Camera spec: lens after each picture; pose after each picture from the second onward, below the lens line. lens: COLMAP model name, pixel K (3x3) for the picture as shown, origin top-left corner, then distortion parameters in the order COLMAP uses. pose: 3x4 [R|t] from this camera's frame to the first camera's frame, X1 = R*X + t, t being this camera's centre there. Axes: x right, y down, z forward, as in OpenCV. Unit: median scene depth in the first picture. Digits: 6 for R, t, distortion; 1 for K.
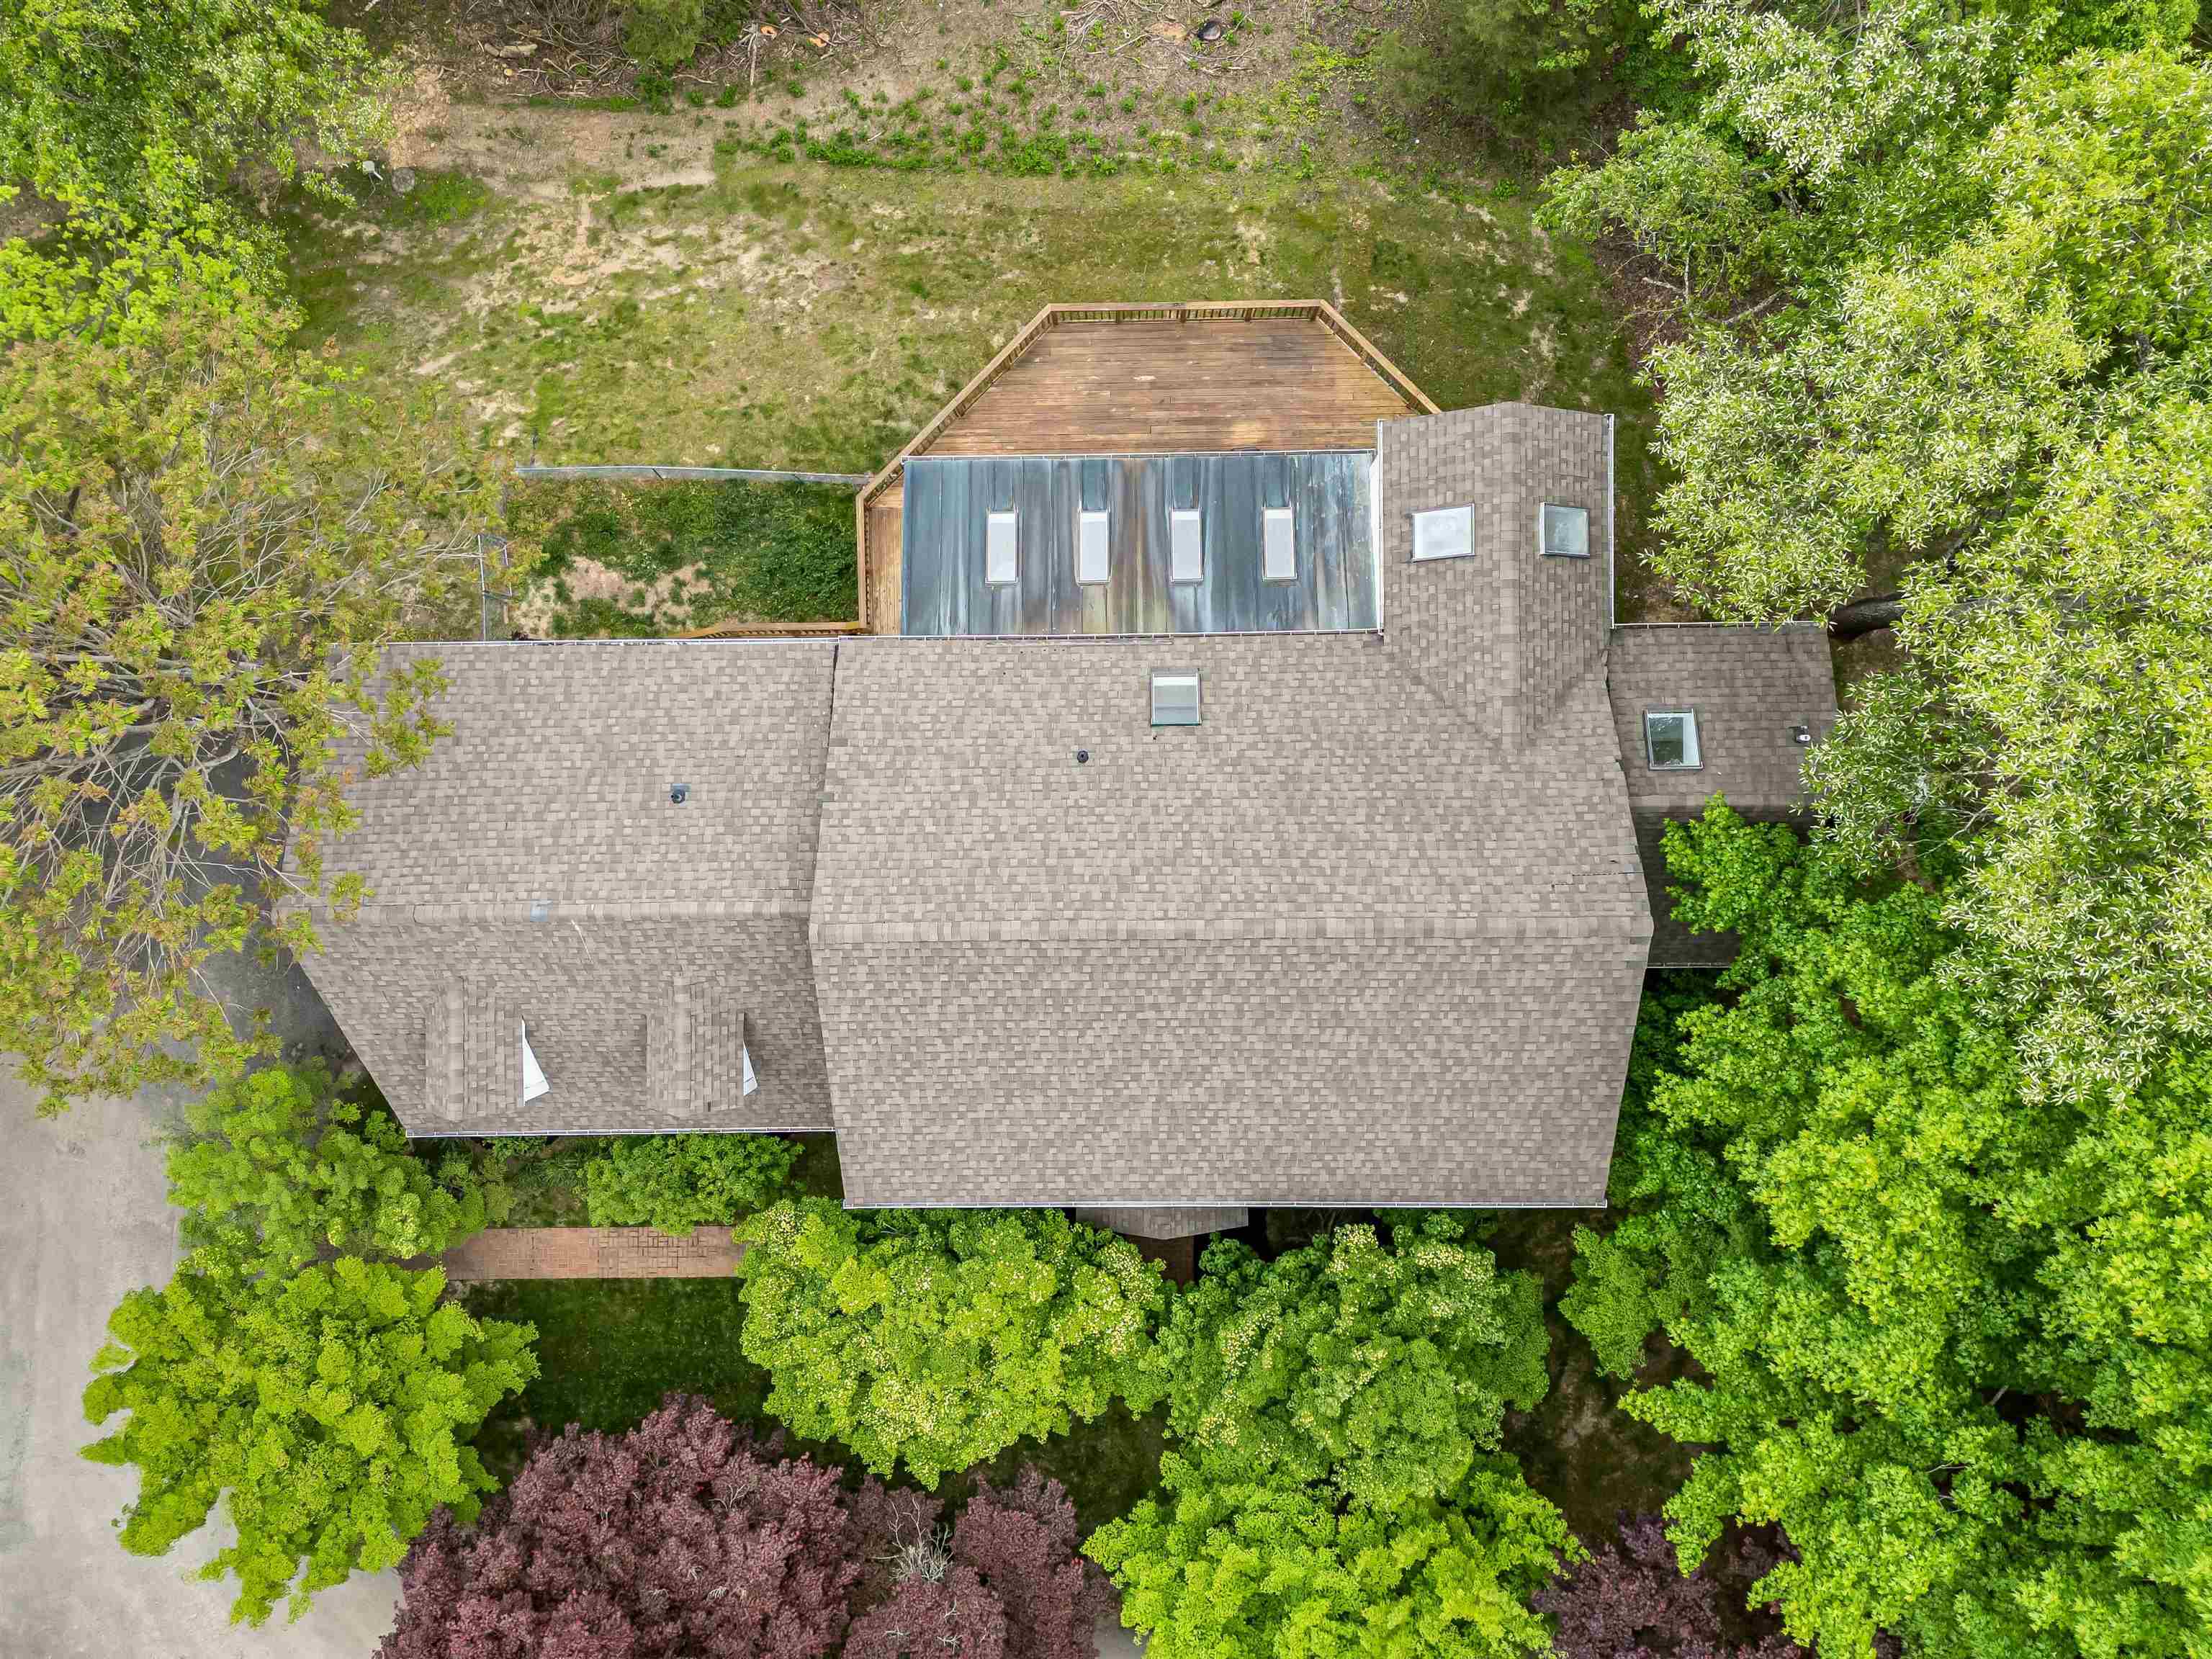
lens RADIAL K [[1545.2, 0, 1097.7], [0, 1545.2, 823.9], [0, 0, 1]] dist [0.087967, -0.089877]
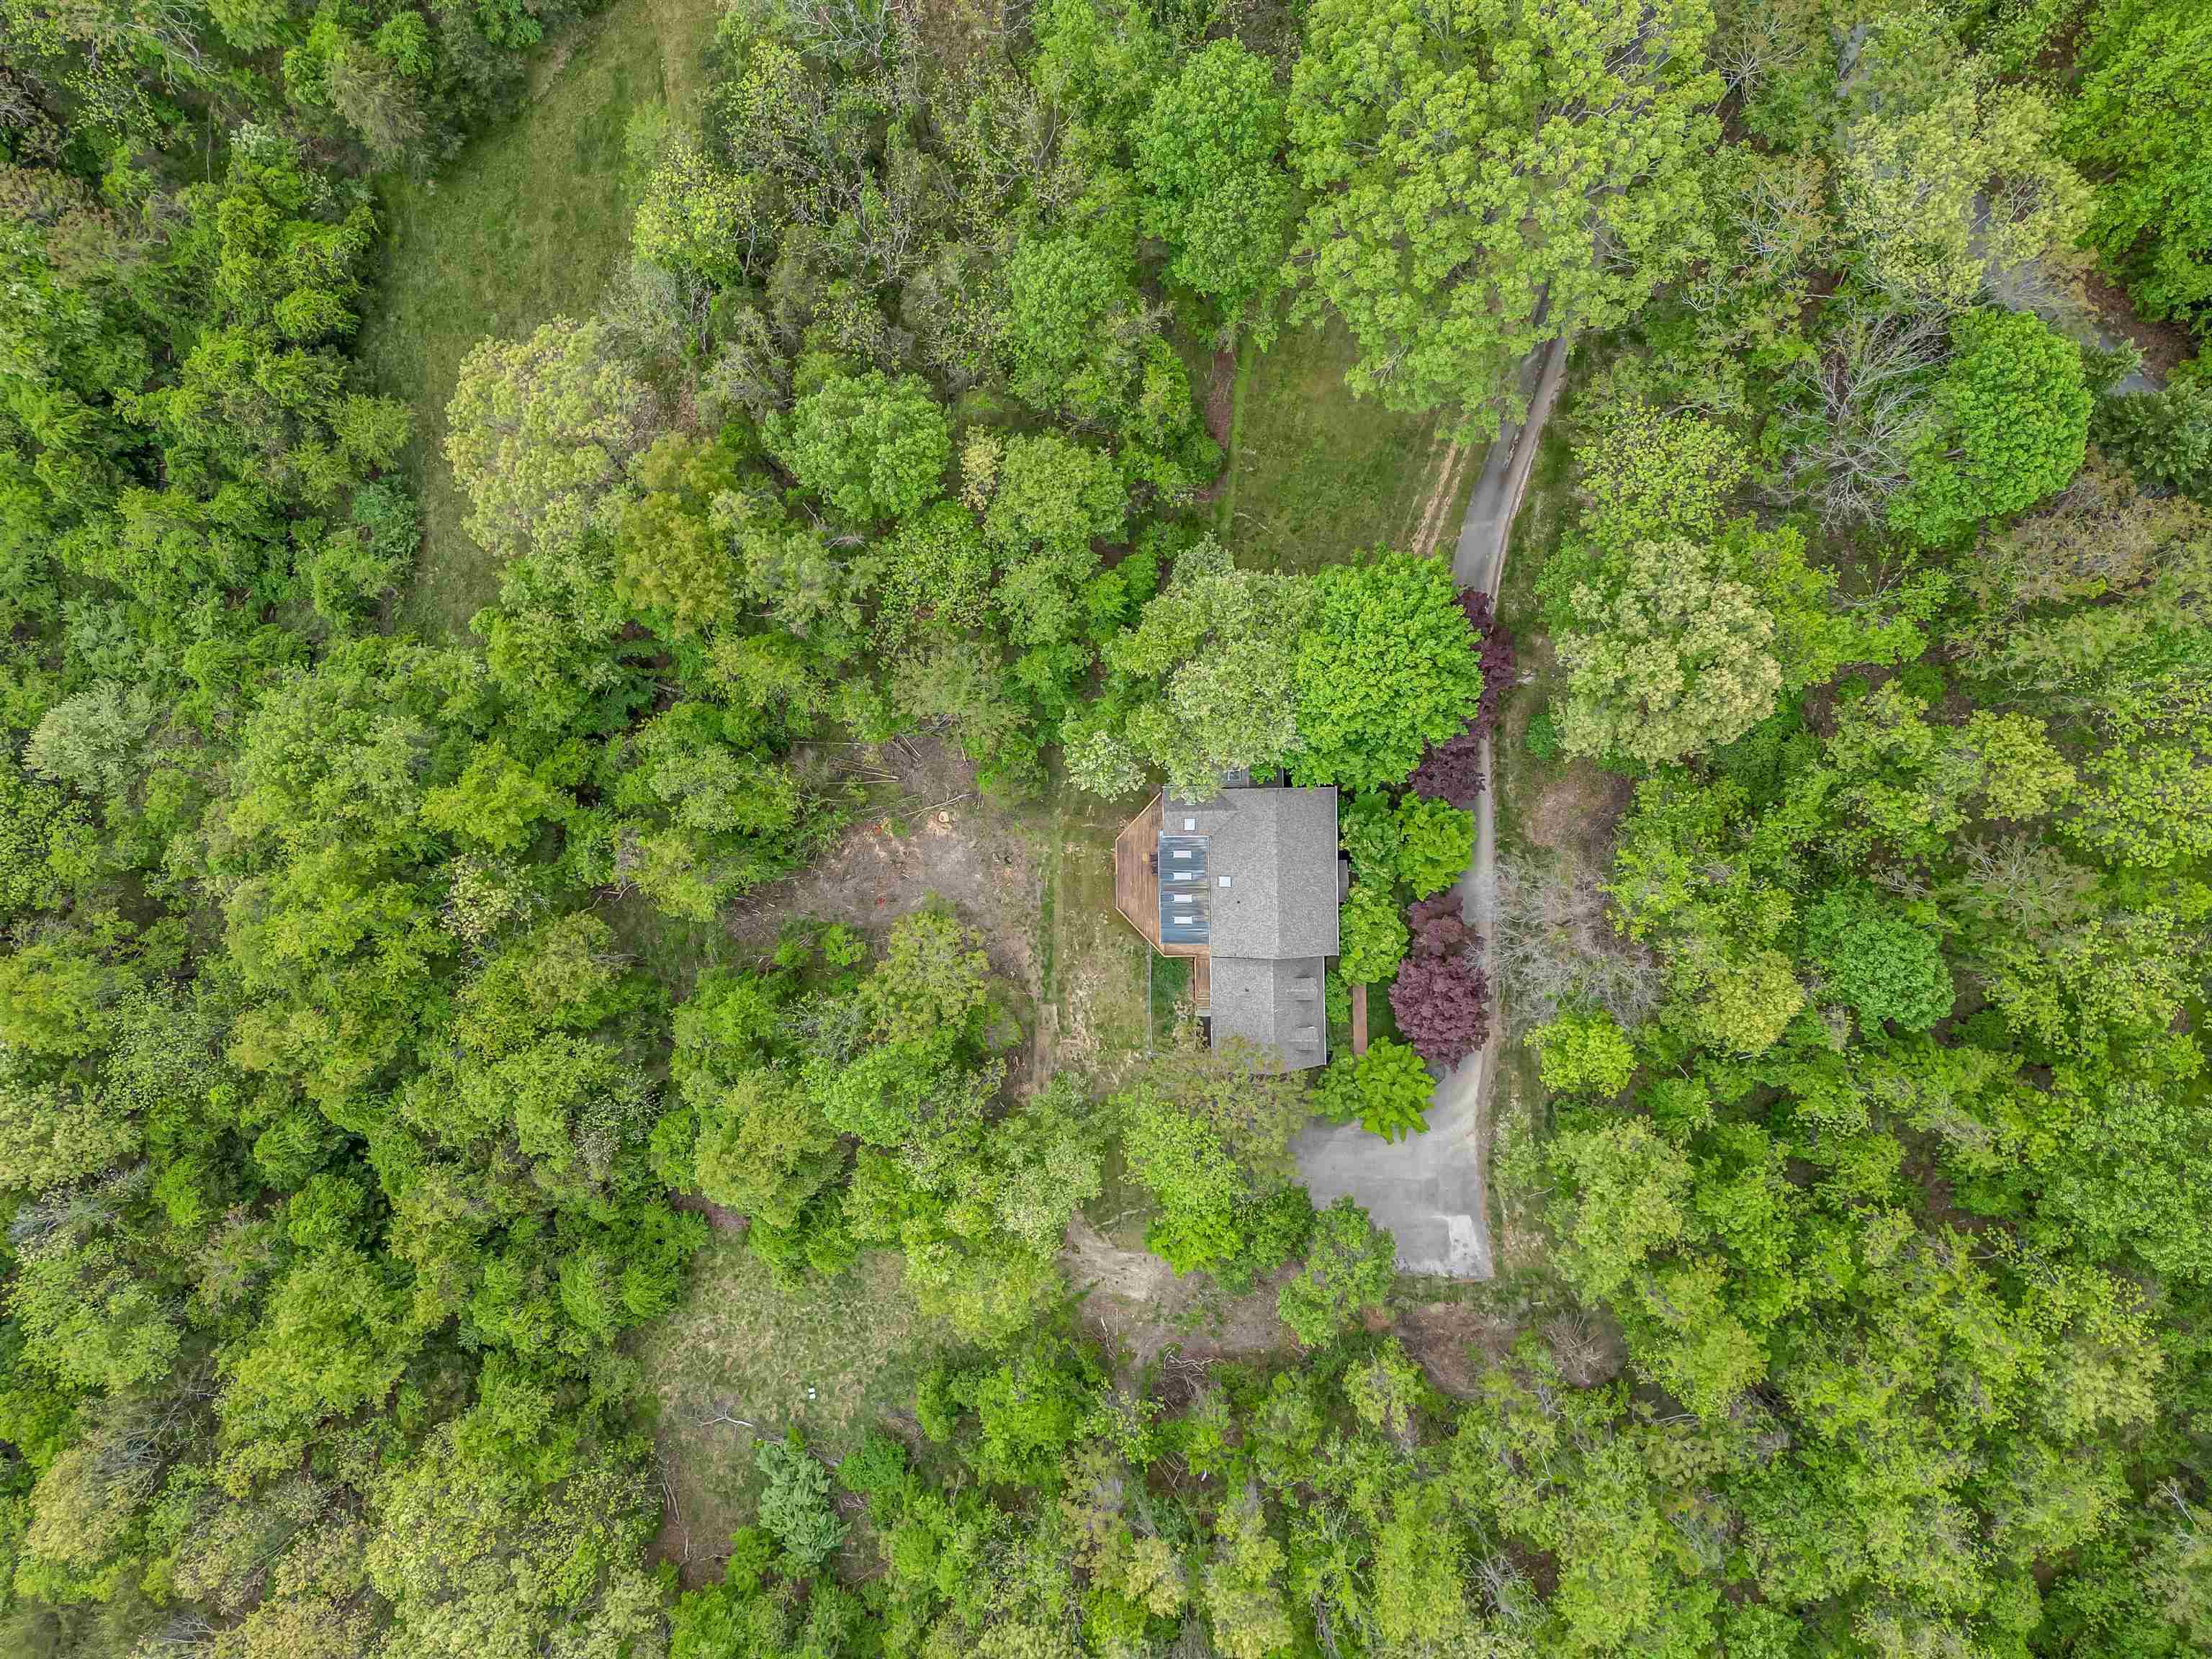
lens RADIAL K [[1545.2, 0, 1097.7], [0, 1545.2, 823.9], [0, 0, 1]] dist [0.087967, -0.089877]
pose [[-0.001163, -0.999936, 0.011258, 0.152147], [0.999777, -0.001400, -0.021054, -0.322229], [0.021068, 0.011231, 0.999715, -3.201119]]
